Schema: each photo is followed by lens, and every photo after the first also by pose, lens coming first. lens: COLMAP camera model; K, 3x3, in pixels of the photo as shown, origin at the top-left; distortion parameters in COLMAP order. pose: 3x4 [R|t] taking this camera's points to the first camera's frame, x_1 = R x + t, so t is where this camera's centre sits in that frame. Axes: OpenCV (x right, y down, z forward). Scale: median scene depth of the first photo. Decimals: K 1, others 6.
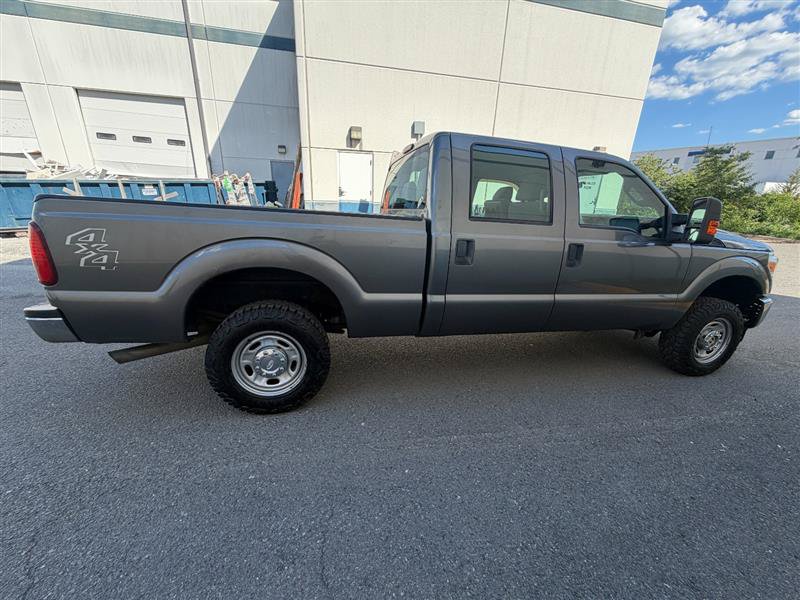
lens RADIAL K [[322.3, 0, 397.9], [0, 322.3, 299.0], [0, 0, 1]] dist [0.000450, 0.000135]
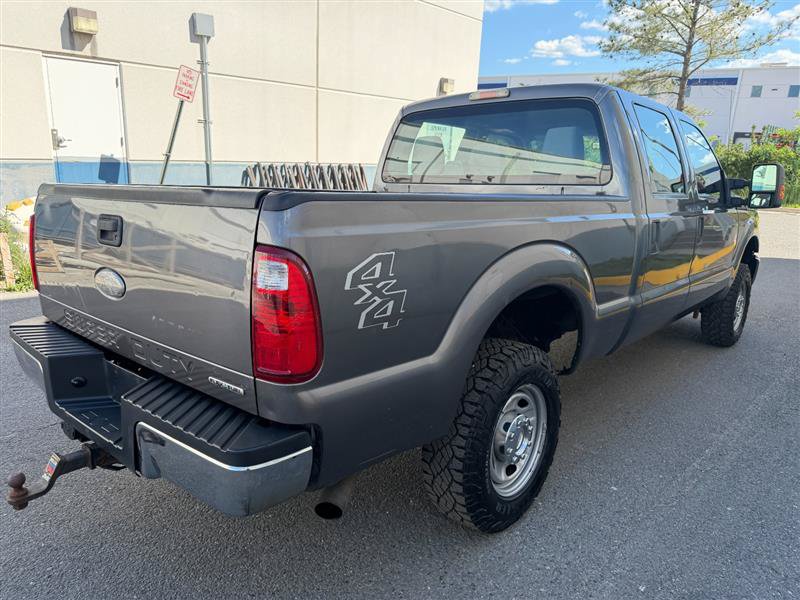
lens RADIAL K [[573.7, 0, 402.4], [0, 573.7, 298.8], [0, 0, 1]] dist [0.022246, -0.023111]
pose [[0.818910, -0.148150, 0.554471, -1.034615], [0.169559, 0.985436, 0.012875, -0.108177], [-0.548303, 0.083472, 0.832103, 0.152117]]
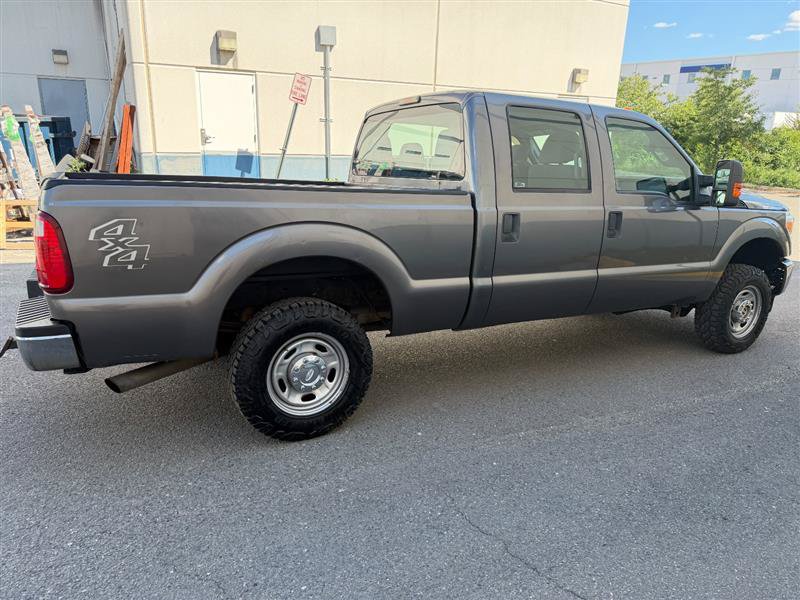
lens RADIAL K [[568.9, 0, 400.0], [0, 568.9, 300.0], [0, 0, 1]] dist [0.063169, -0.080697]
pose [[0.964647, -0.079323, 0.251325, -0.465101], [0.085345, 0.996265, -0.013136, 0.046867], [-0.249345, 0.034121, 0.967813, -0.415411]]
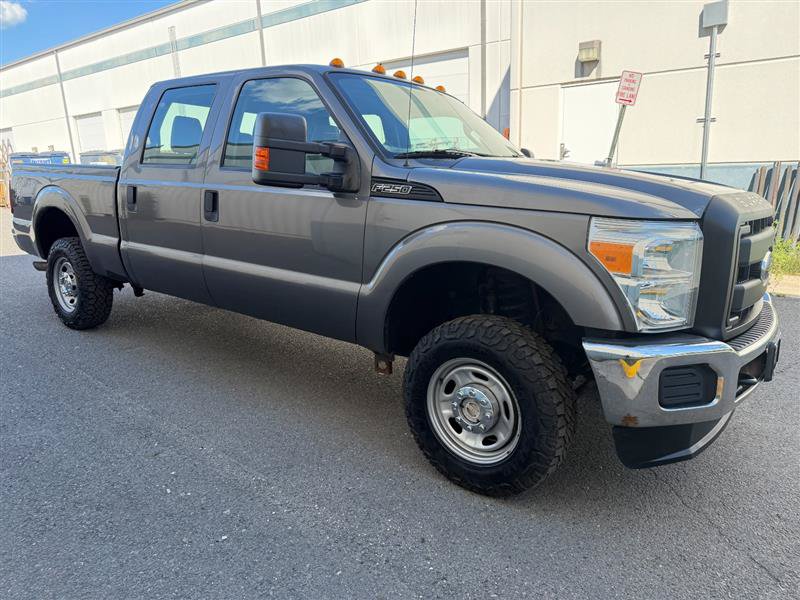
lens RADIAL K [[568.9, 0, 400.0], [0, 568.9, 300.0], [0, 0, 1]] dist [0.063169, -0.080697]
pose [[0.619475, 0.126996, -0.774676, 1.959133], [-0.198507, 0.980098, 0.001934, -0.004989], [0.759503, 0.152581, 0.632356, 0.508721]]
